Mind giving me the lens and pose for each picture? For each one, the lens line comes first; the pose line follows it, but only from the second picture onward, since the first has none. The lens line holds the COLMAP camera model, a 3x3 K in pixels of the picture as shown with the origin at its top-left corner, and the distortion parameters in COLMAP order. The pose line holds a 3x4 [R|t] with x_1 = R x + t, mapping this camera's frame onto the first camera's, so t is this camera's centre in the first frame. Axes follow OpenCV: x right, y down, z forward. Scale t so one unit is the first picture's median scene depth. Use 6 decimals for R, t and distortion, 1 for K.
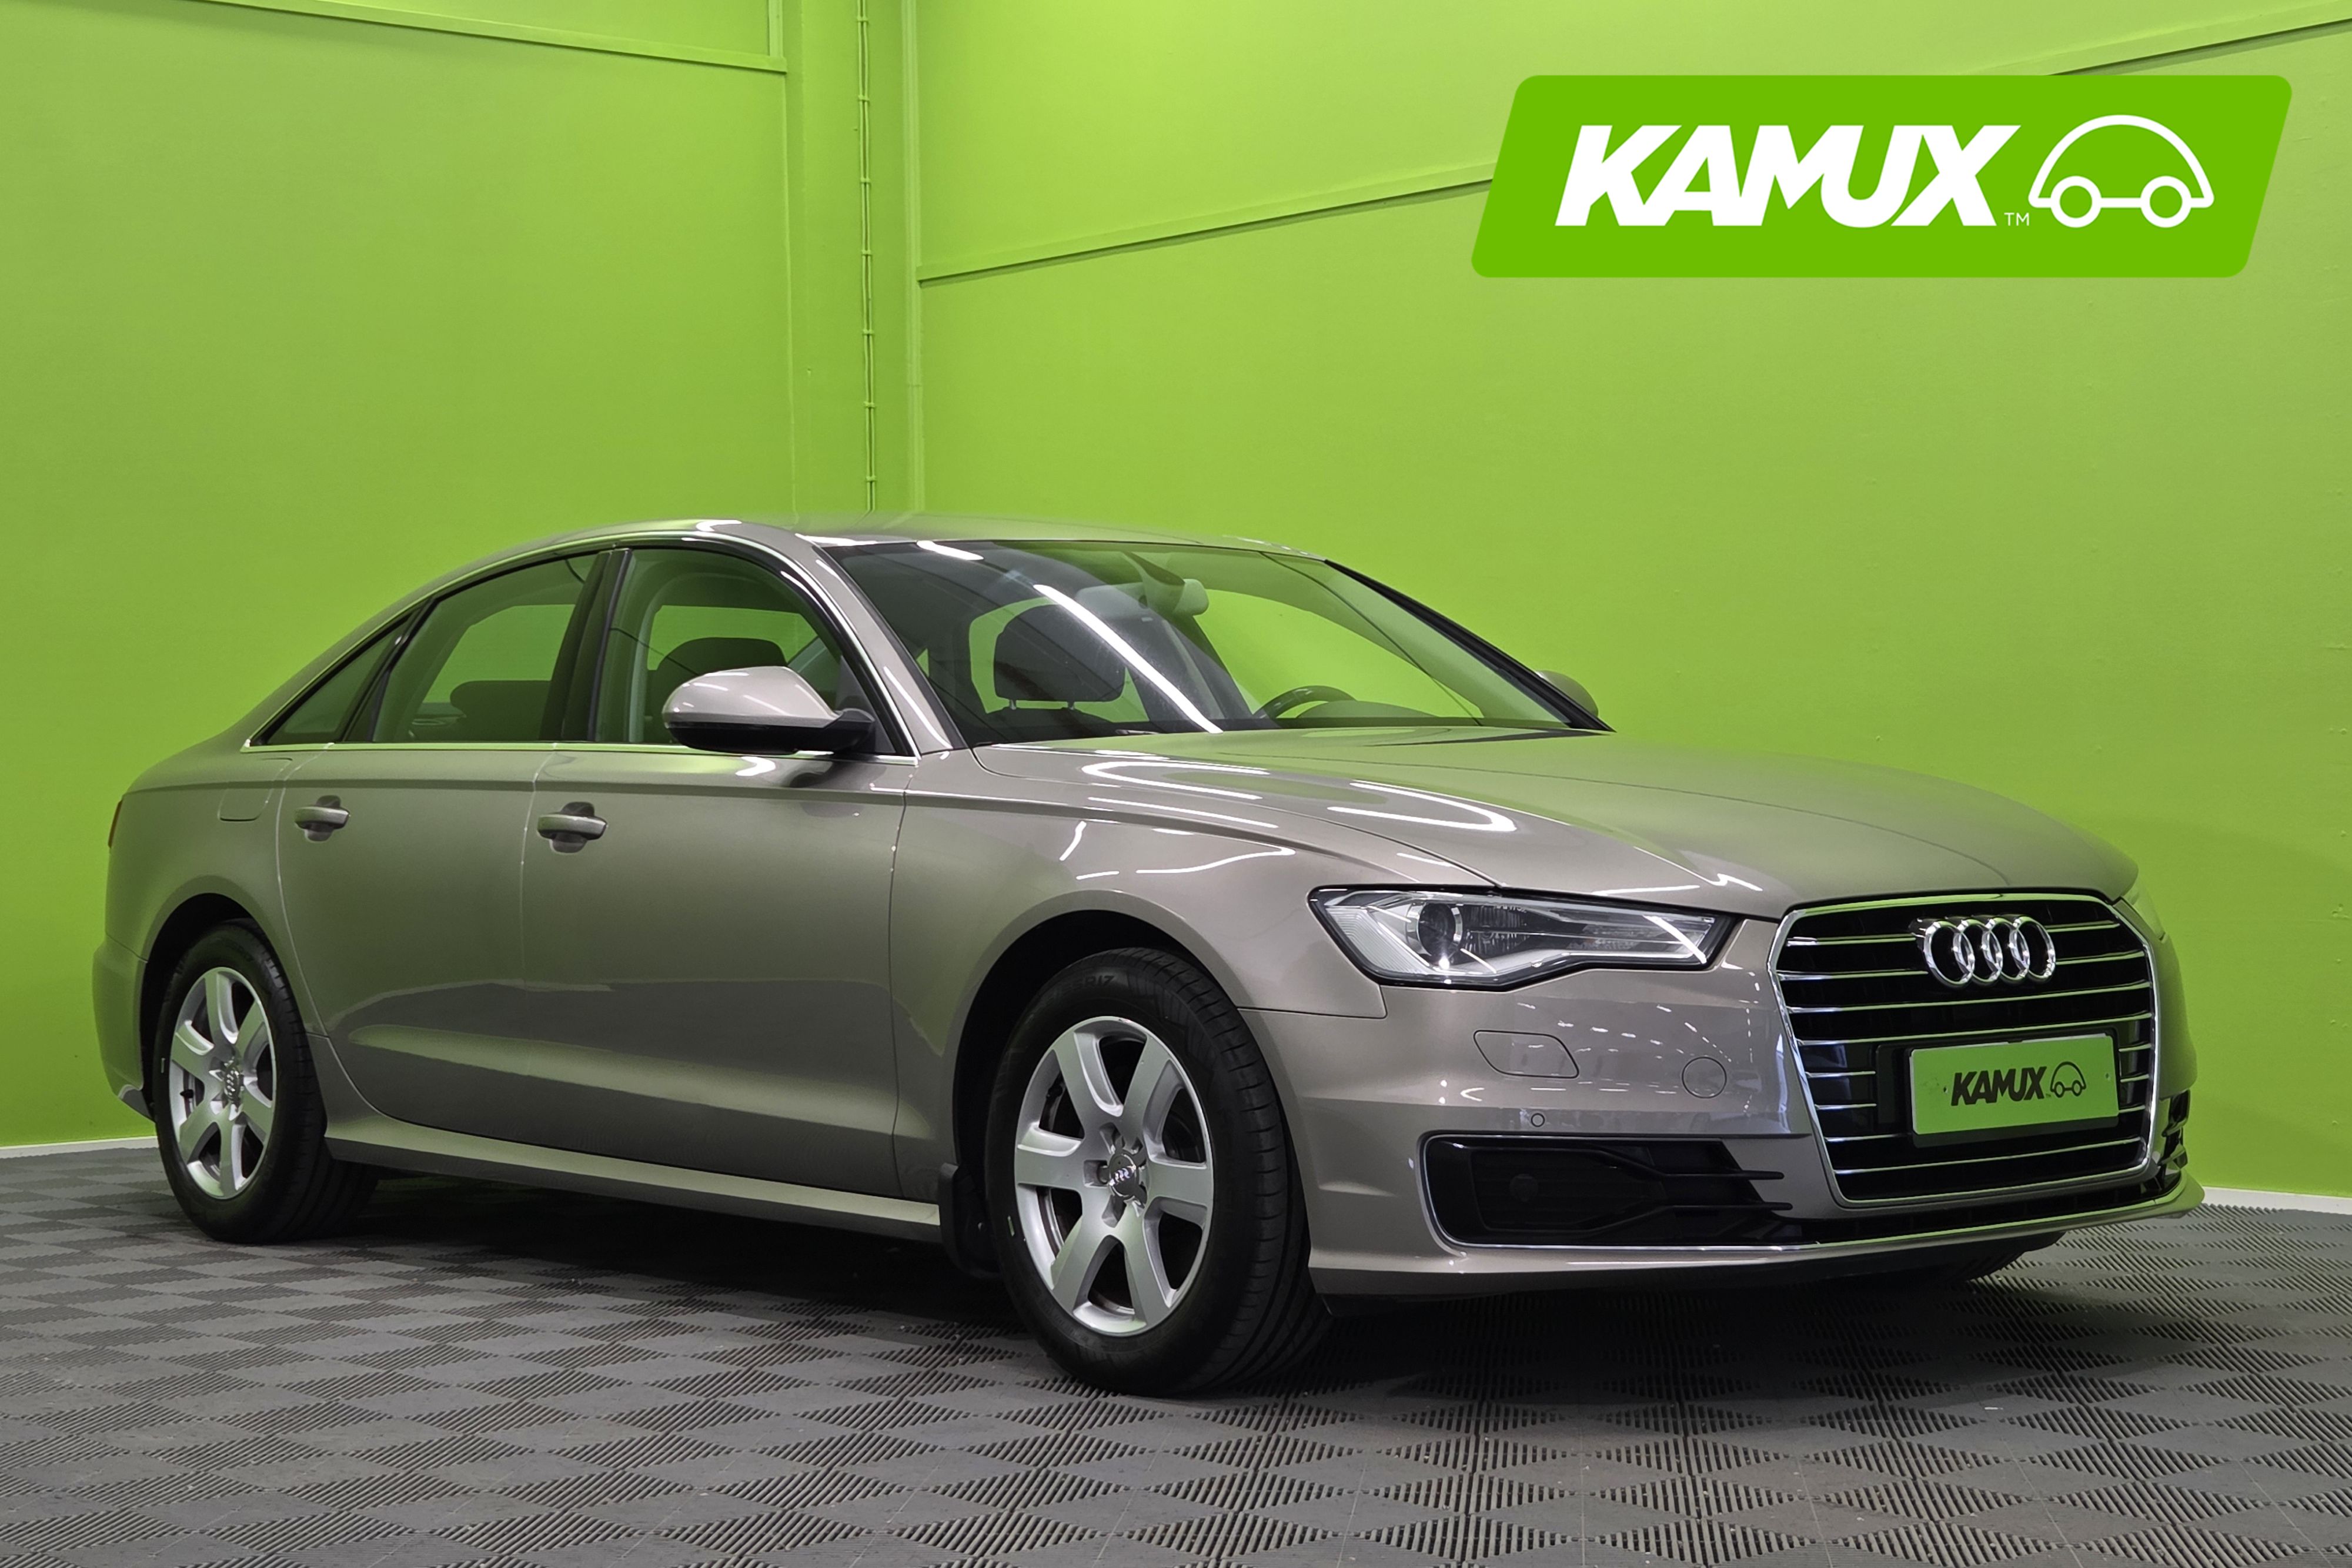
lens RADIAL K [[4031.1, 0, 1176.4], [0, 4031.1, 786.2], [0, 0, 1]] dist [0.282316, 0.000000]
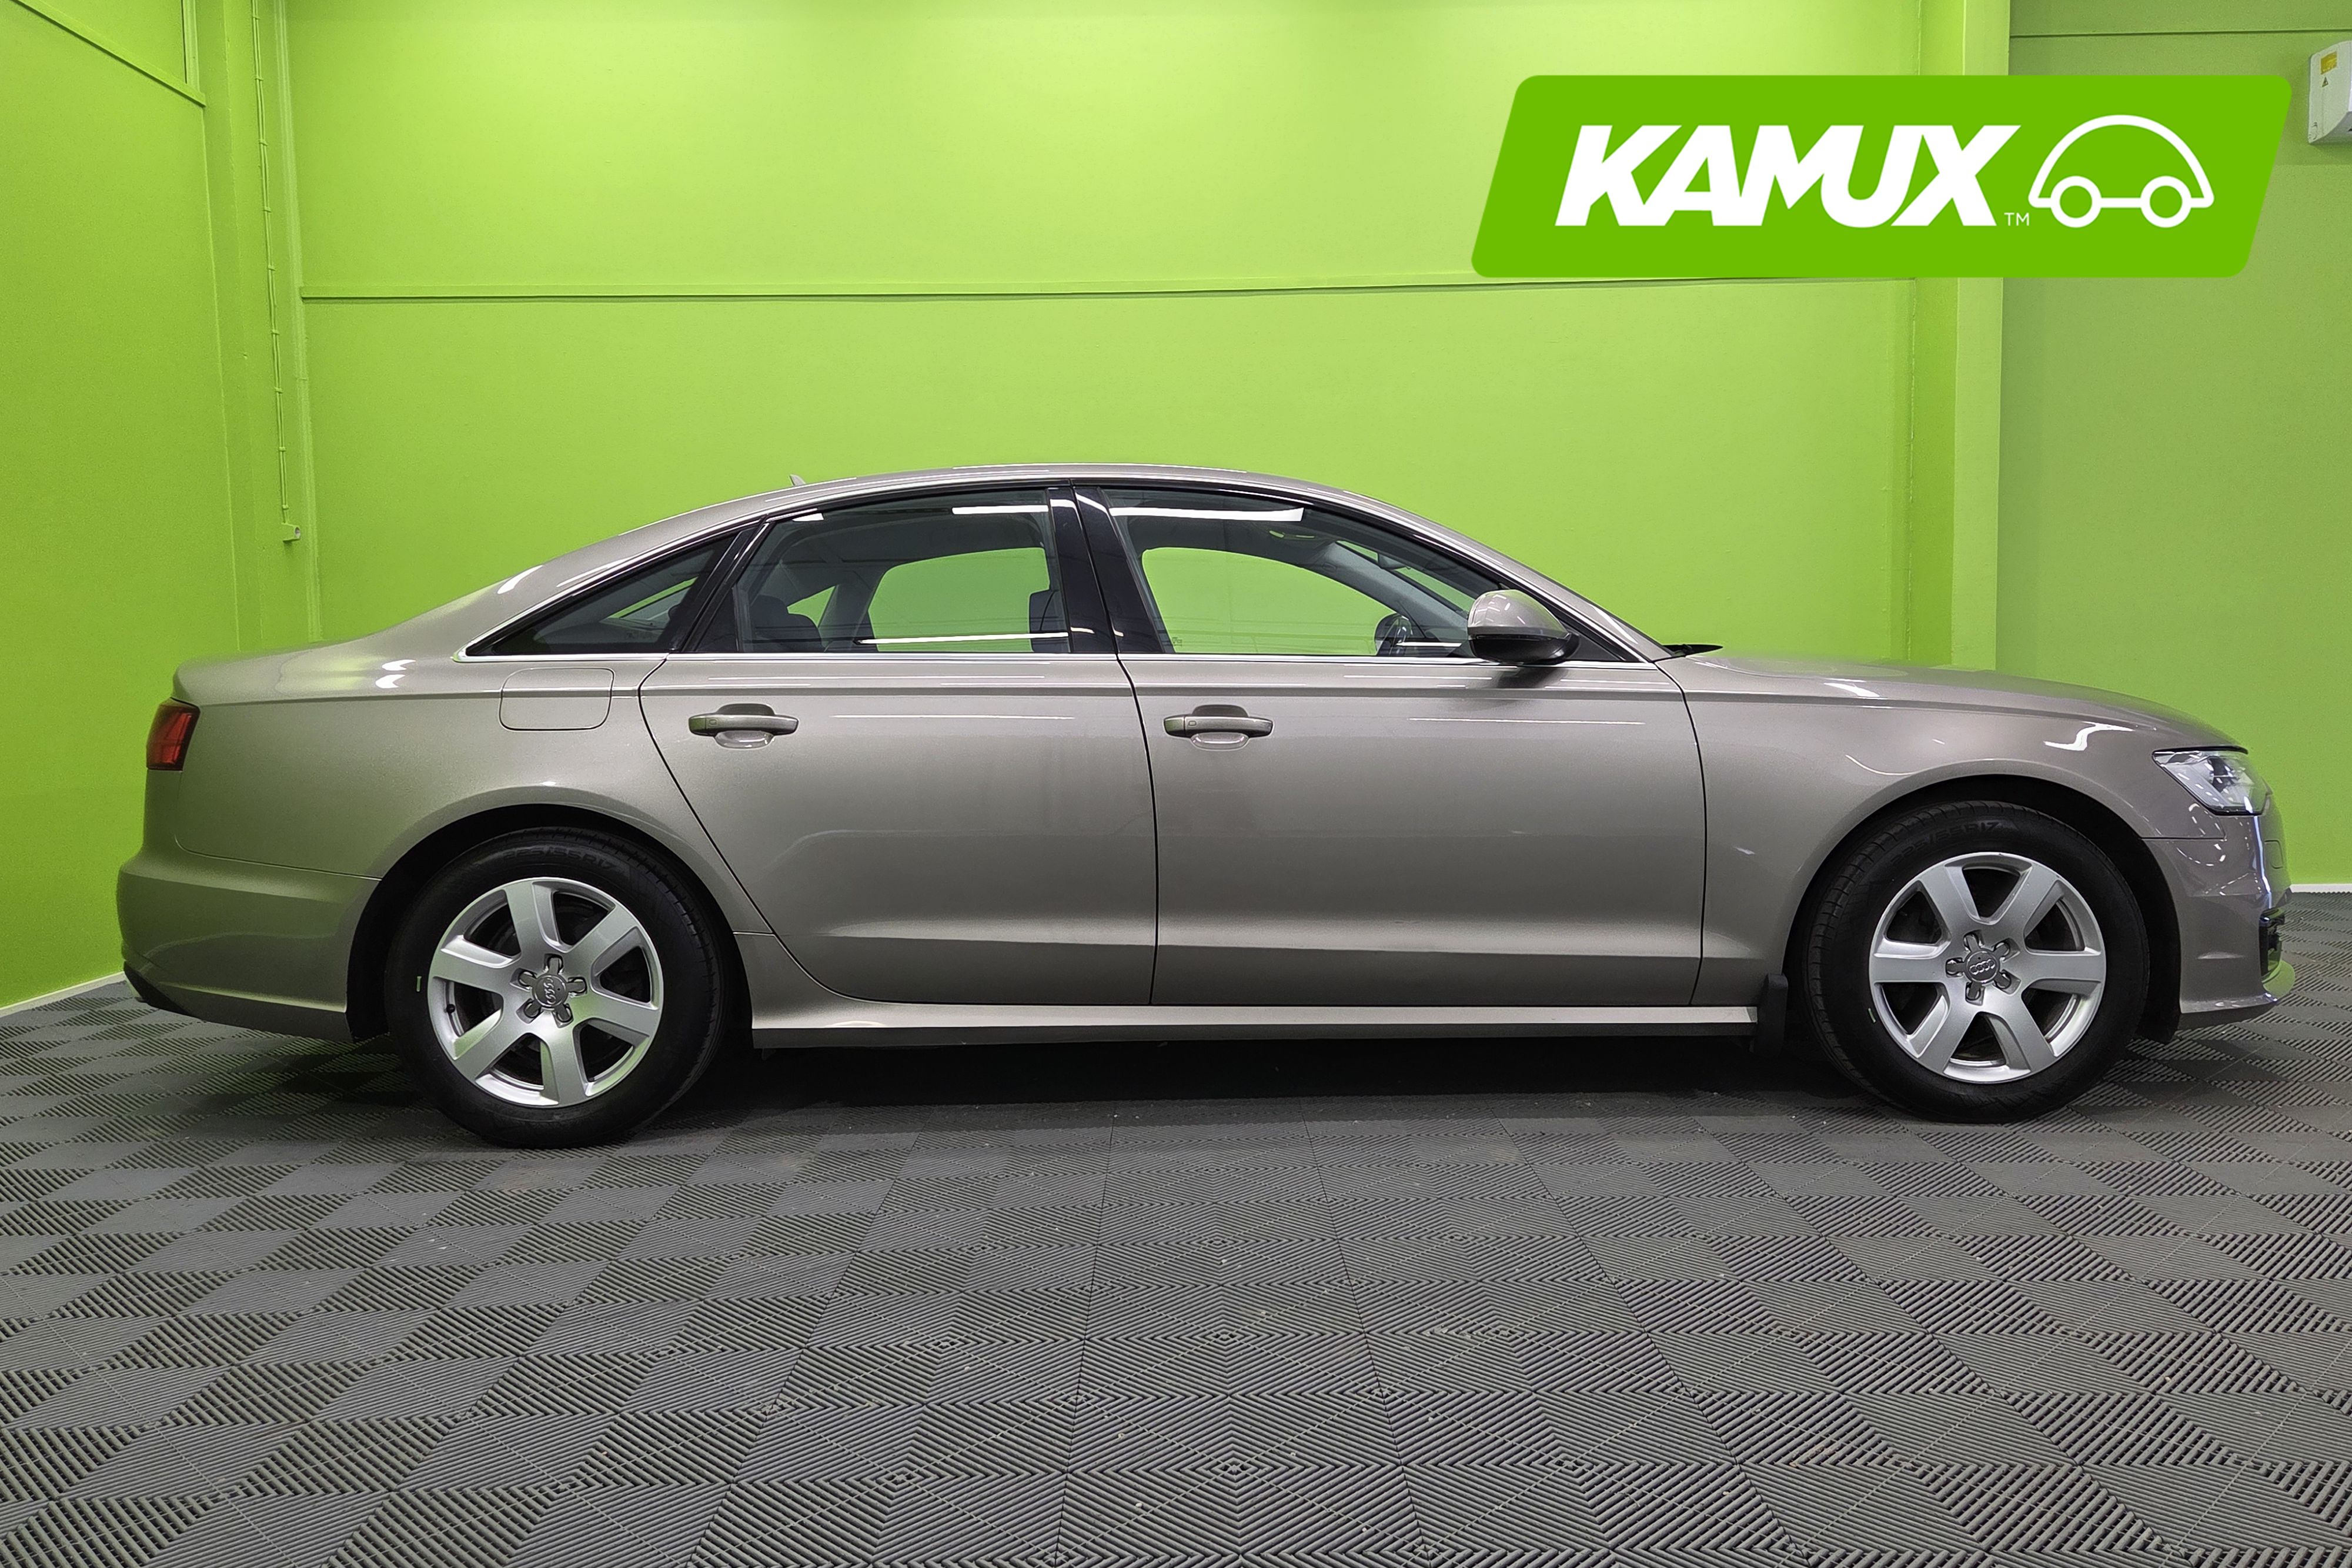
lens RADIAL K [[1757.8, 0, 1176.0], [0, 1757.8, 780.4], [0, 0, 1]] dist [0.014452, 0.003465]
pose [[0.608749, -0.044410, 0.792119, -0.536745], [0.008482, 0.998739, 0.049476, 0.001020], [-0.793318, -0.023399, 0.608358, 0.704943]]
